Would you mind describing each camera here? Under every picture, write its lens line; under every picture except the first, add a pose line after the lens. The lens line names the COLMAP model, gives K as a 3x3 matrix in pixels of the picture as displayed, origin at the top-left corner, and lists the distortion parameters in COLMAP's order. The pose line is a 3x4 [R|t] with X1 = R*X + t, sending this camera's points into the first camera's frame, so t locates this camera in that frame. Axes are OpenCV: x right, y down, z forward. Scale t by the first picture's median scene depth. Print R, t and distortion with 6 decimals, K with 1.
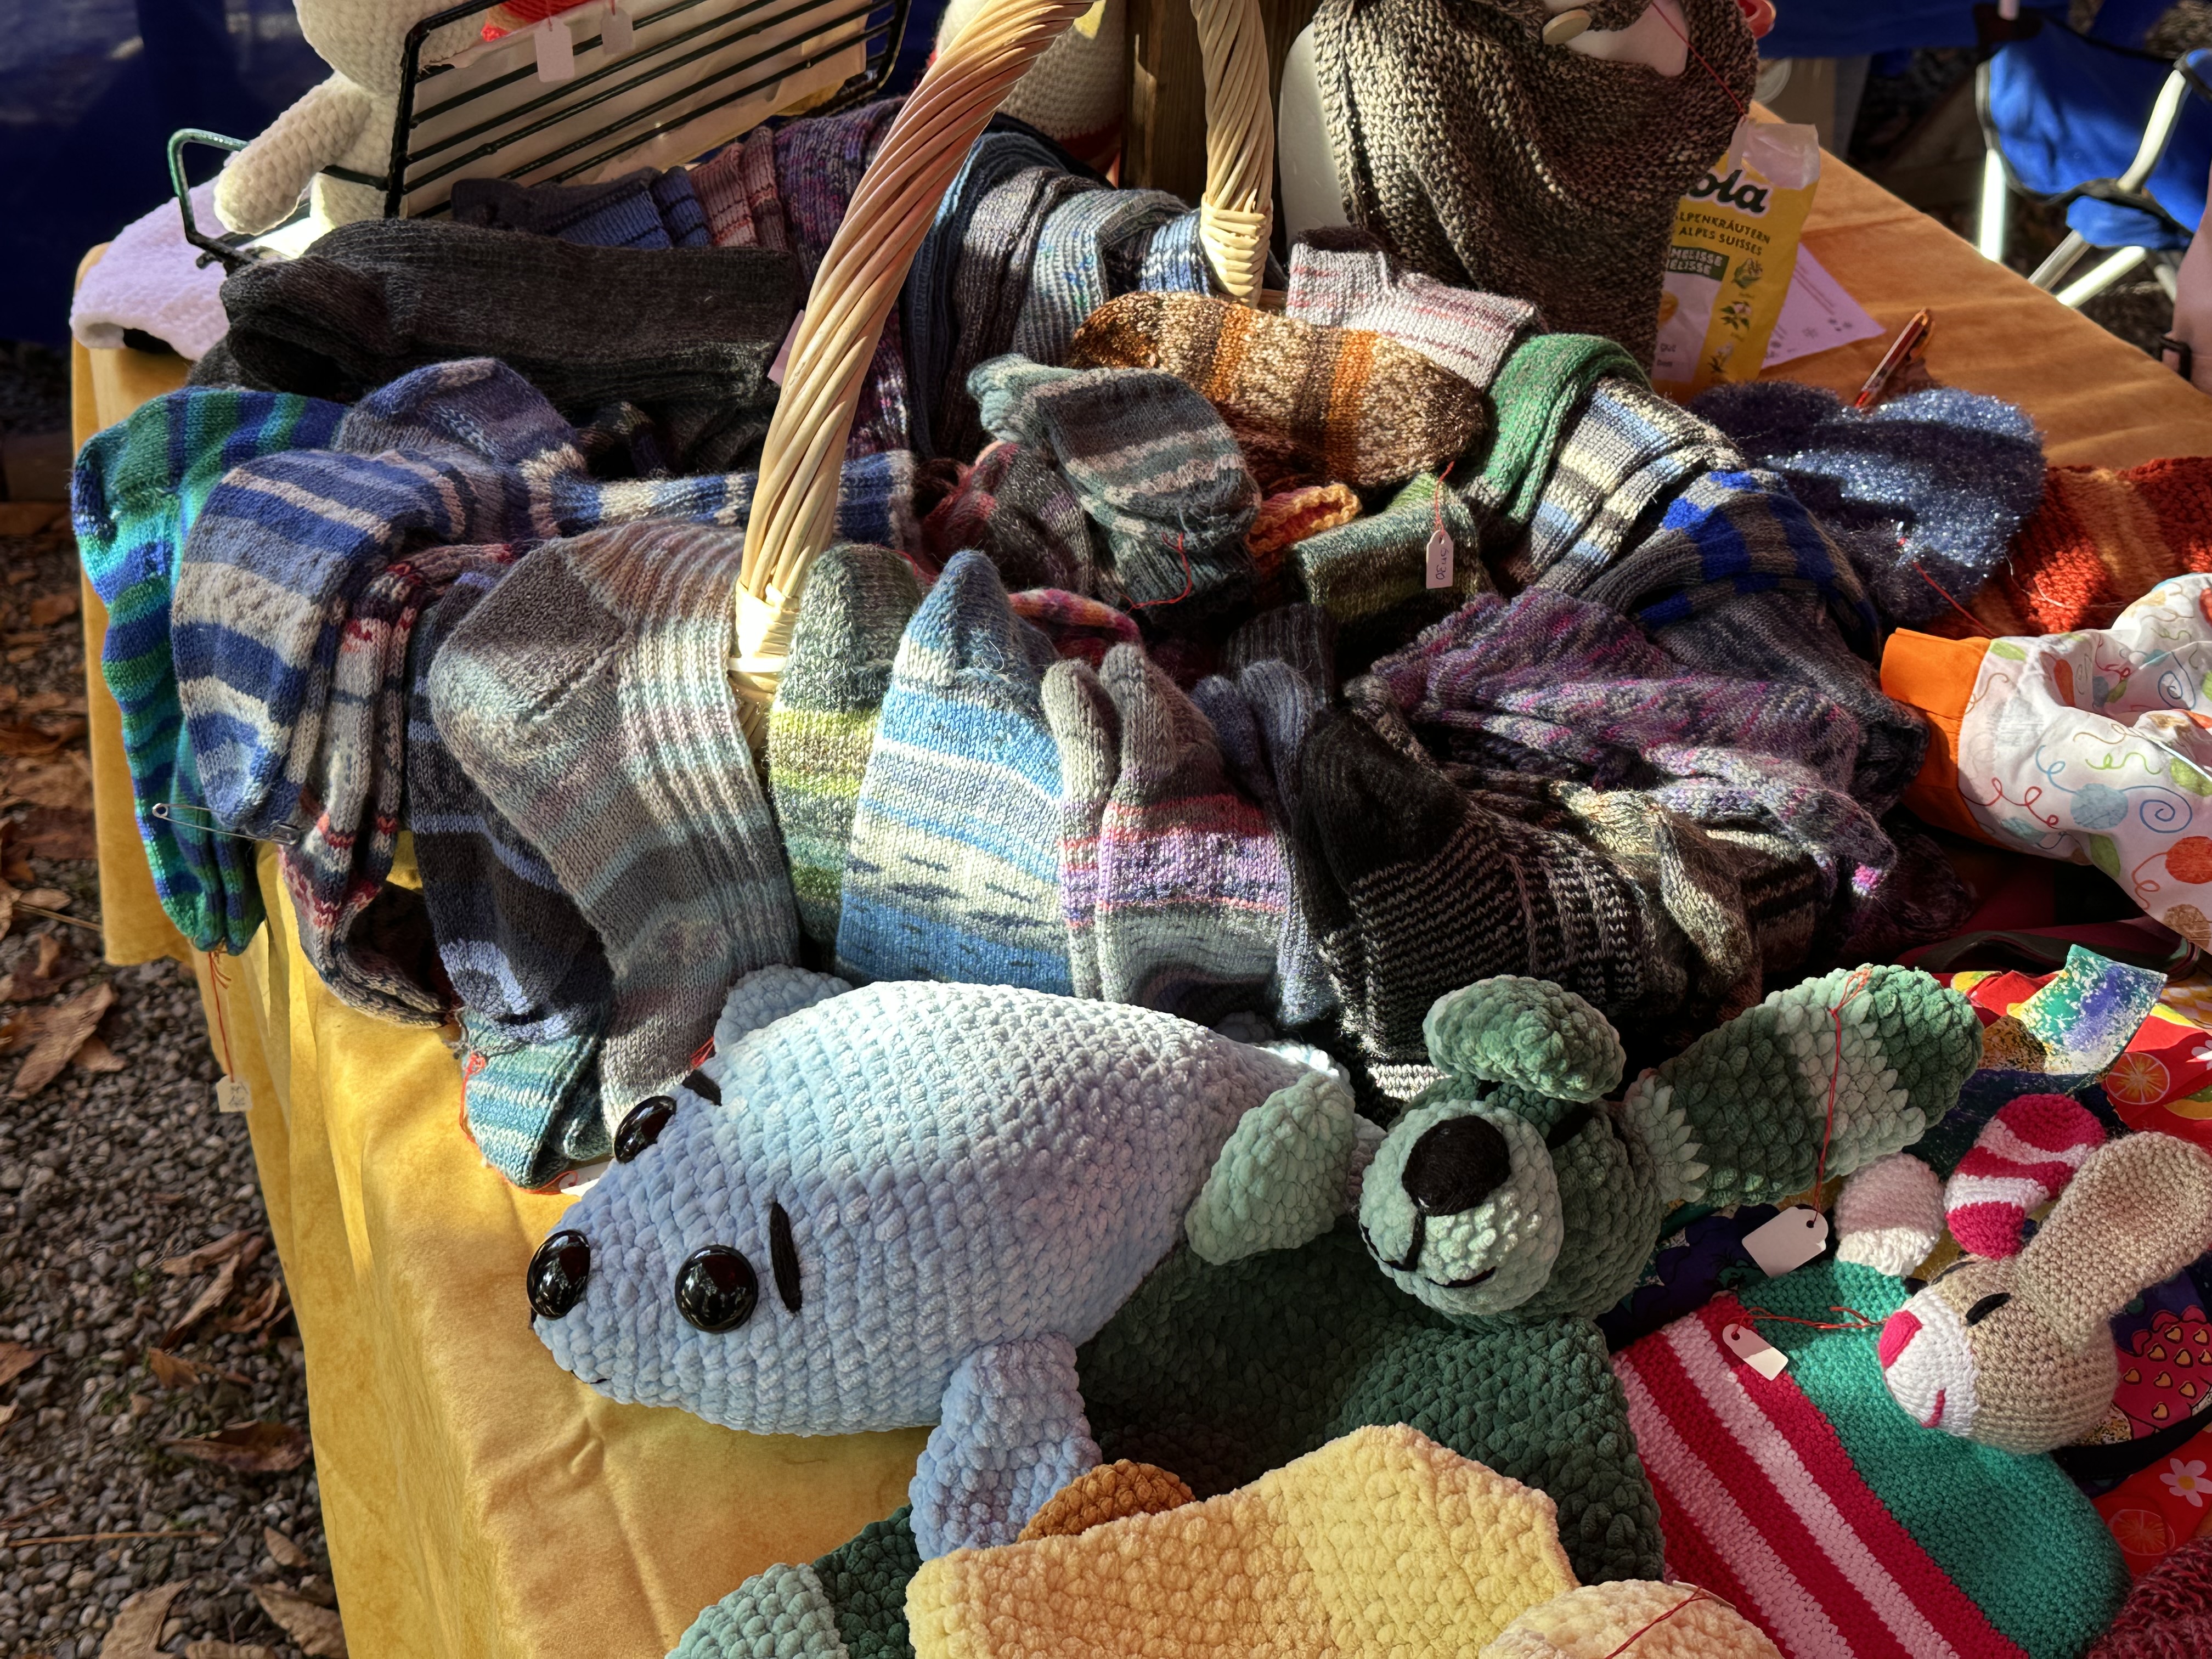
lens RADIAL K [[2684.9, 0, 1103.2], [0, 2684.9, 829.1], [0, 0, 1]] dist [0.020620, 0.000000]
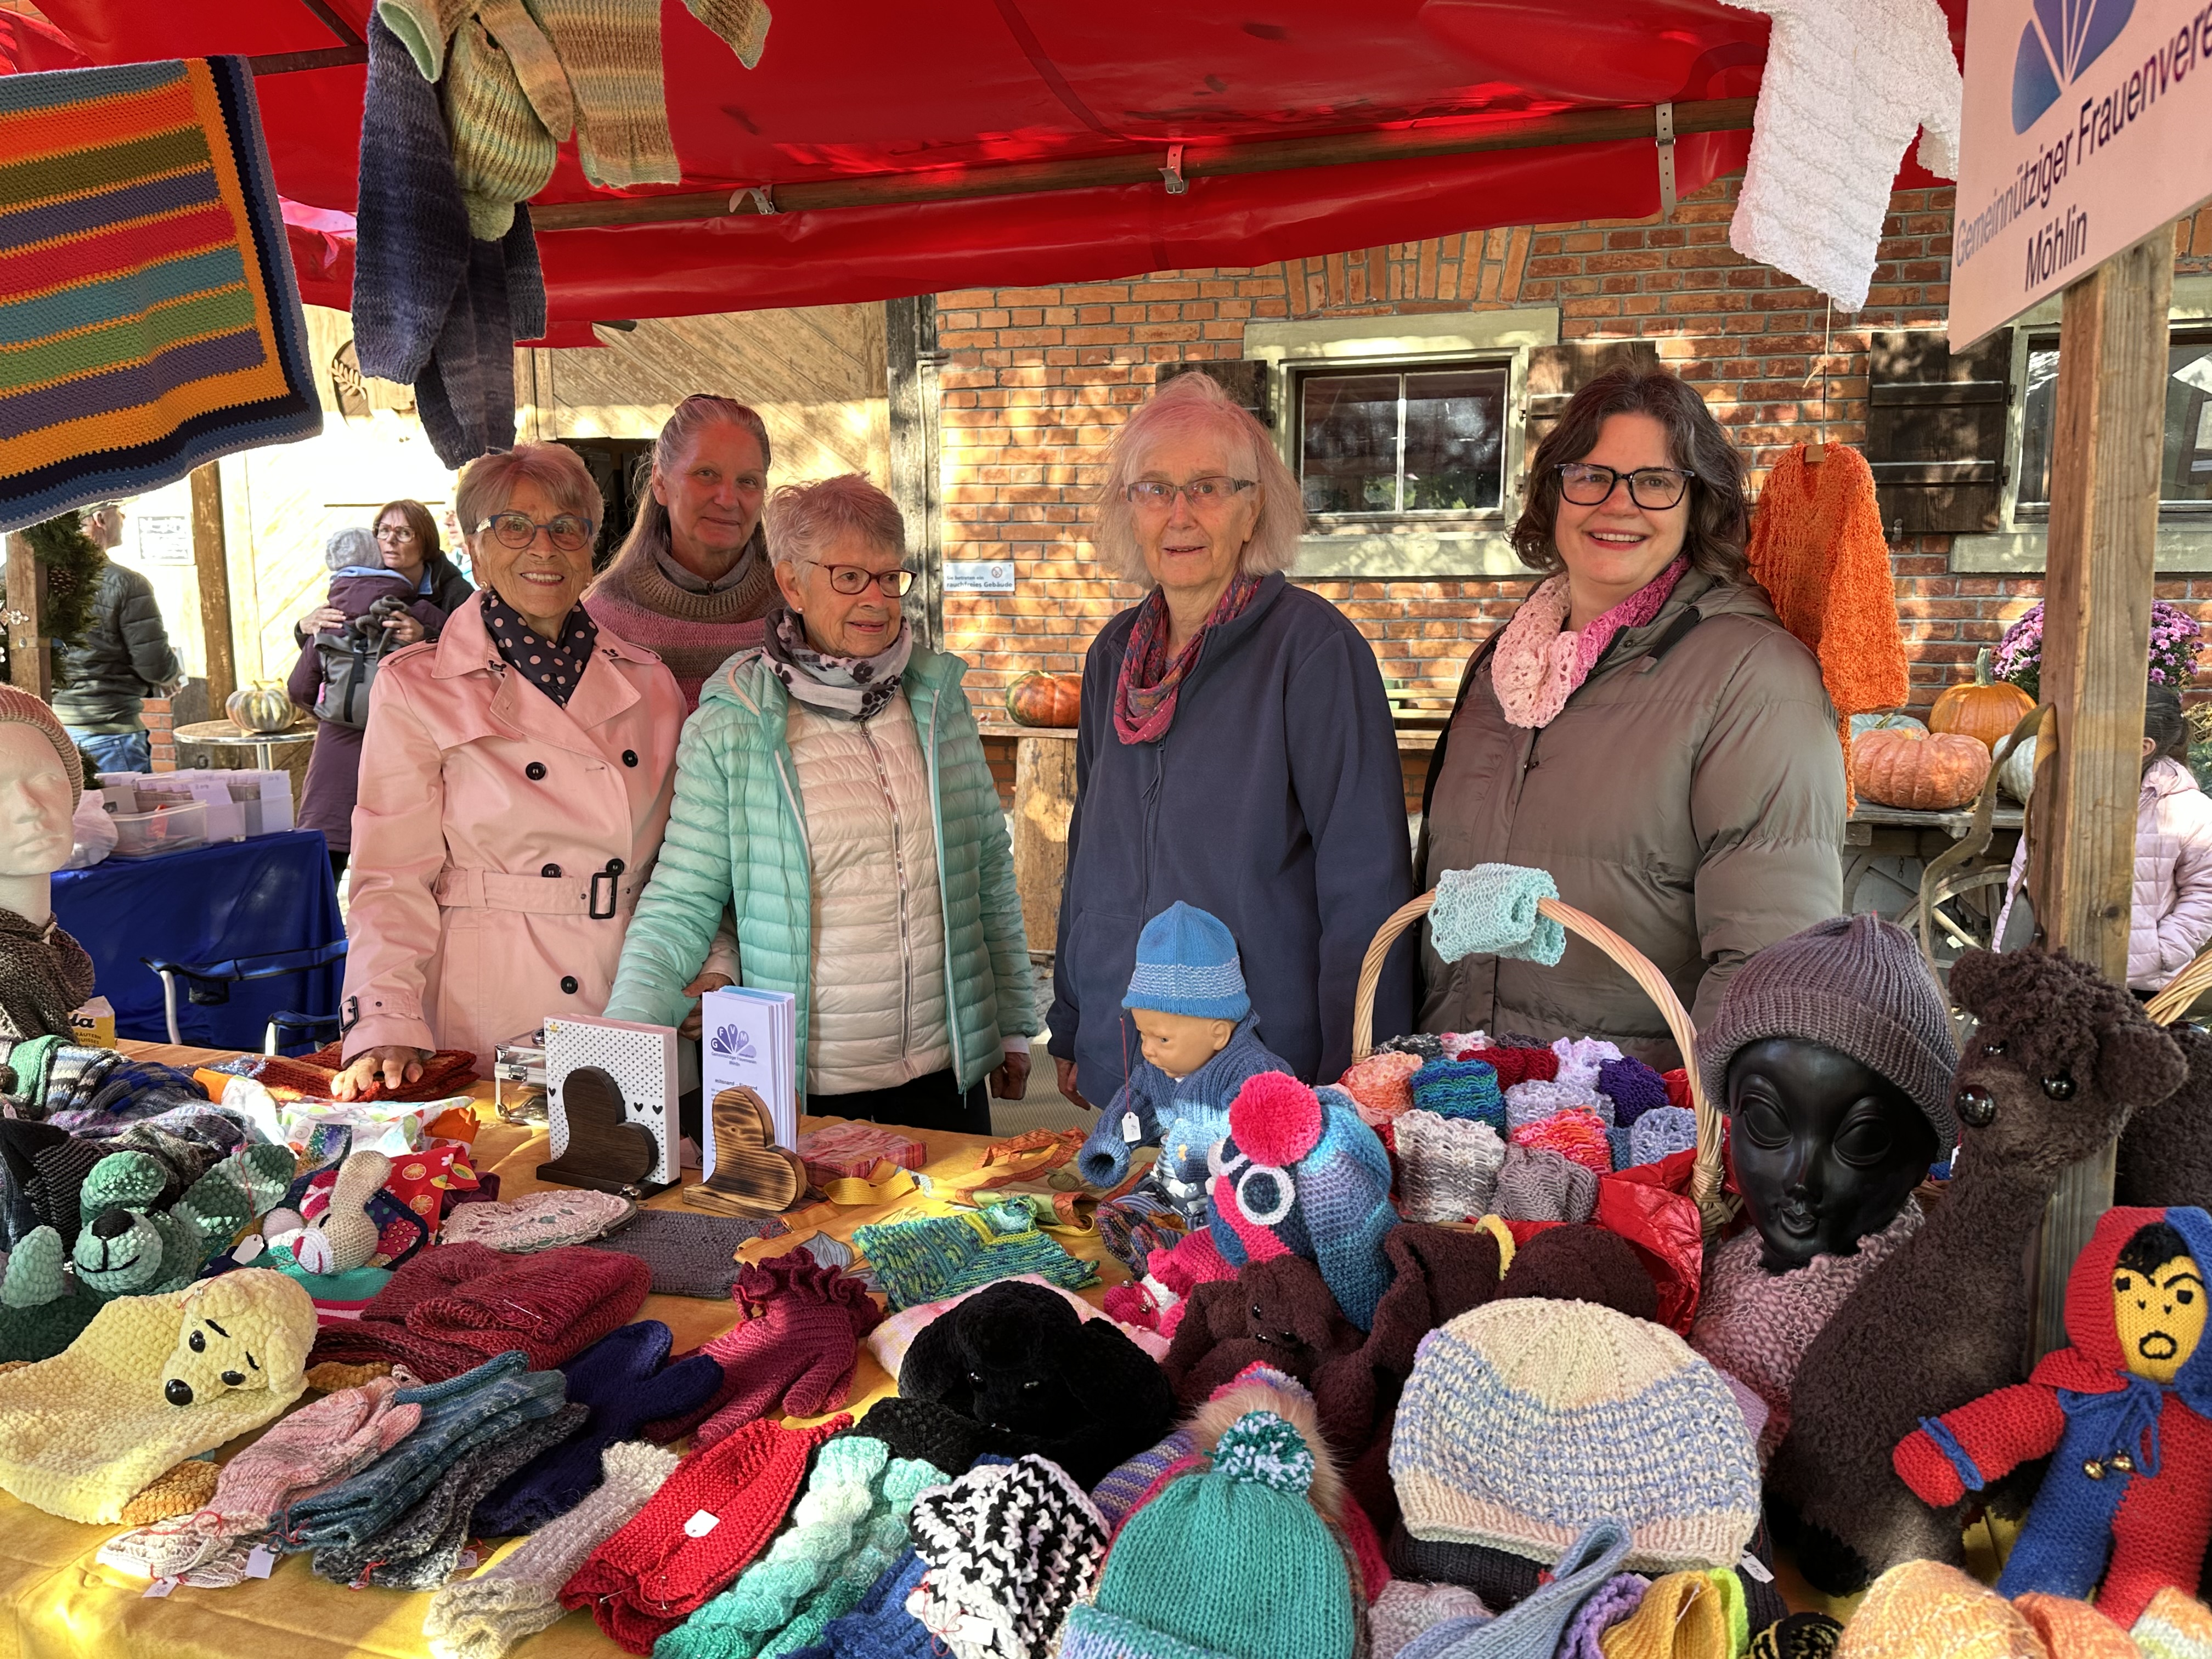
lens RADIAL K [[1748.7, 0, 1106.7], [0, 1748.7, 828.2], [0, 0, 1]] dist [-0.002953, 0.000120]
pose [[0.662984, -0.124814, 0.738155, -0.331311], [0.447988, 0.856122, -0.257606, 0.499709], [-0.599799, 0.501474, 0.623511, -0.657365]]
